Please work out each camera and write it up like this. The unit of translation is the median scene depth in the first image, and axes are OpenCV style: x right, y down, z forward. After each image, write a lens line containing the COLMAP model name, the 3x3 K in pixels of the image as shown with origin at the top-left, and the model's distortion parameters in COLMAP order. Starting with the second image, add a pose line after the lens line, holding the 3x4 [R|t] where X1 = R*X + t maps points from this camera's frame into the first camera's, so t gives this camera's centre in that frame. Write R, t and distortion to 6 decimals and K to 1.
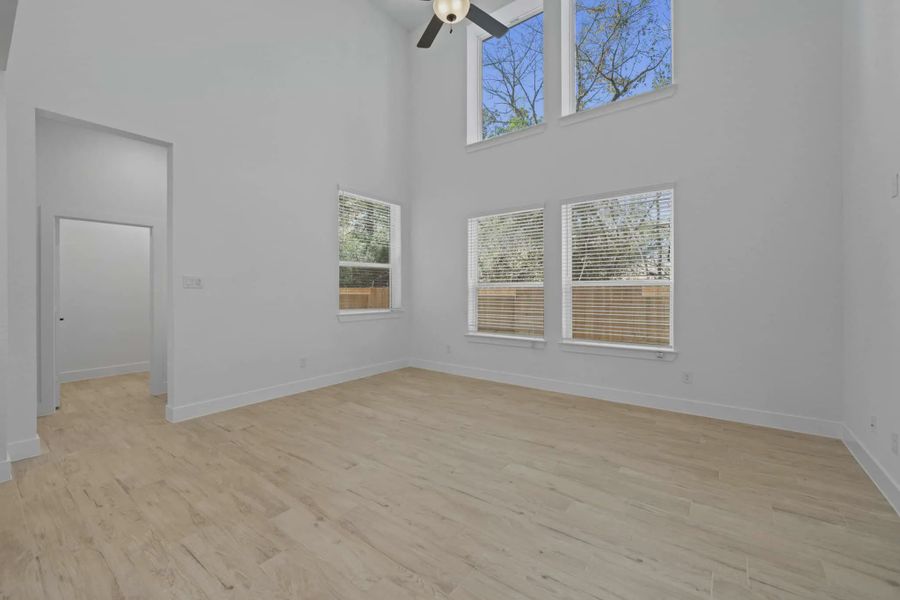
lens RADIAL K [[364.0, 0, 451.5], [0, 364.0, 297.9], [0, 0, 1]] dist [0.017420, 0.000331]
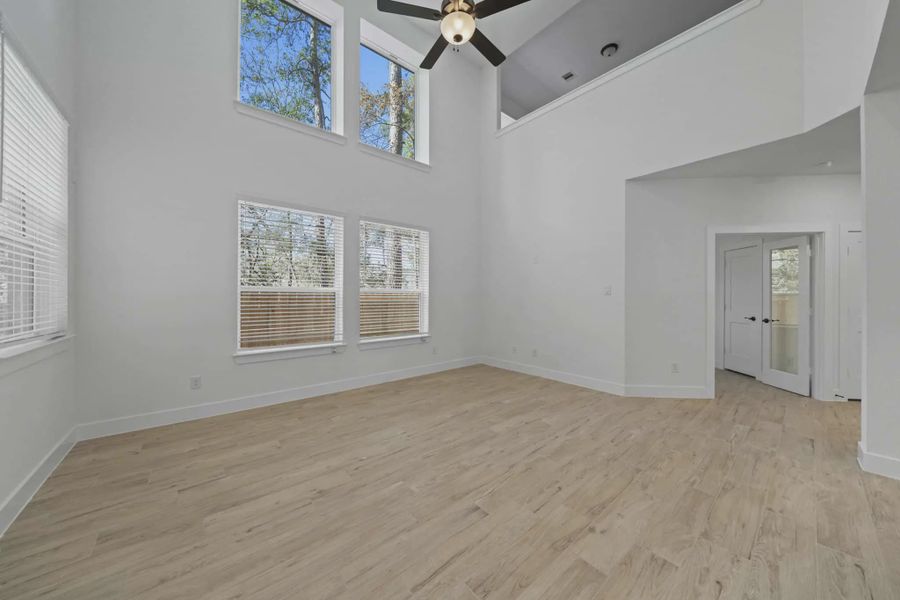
lens RADIAL K [[303.8, 0, 447.4], [0, 303.8, 295.4], [0, 0, 1]] dist [-0.001487, -0.000276]
pose [[0.228993, 0.012553, 0.973347, -0.896956], [0.016441, 0.999724, -0.016761, -0.005344], [-0.973289, 0.019841, 0.228723, 0.857893]]
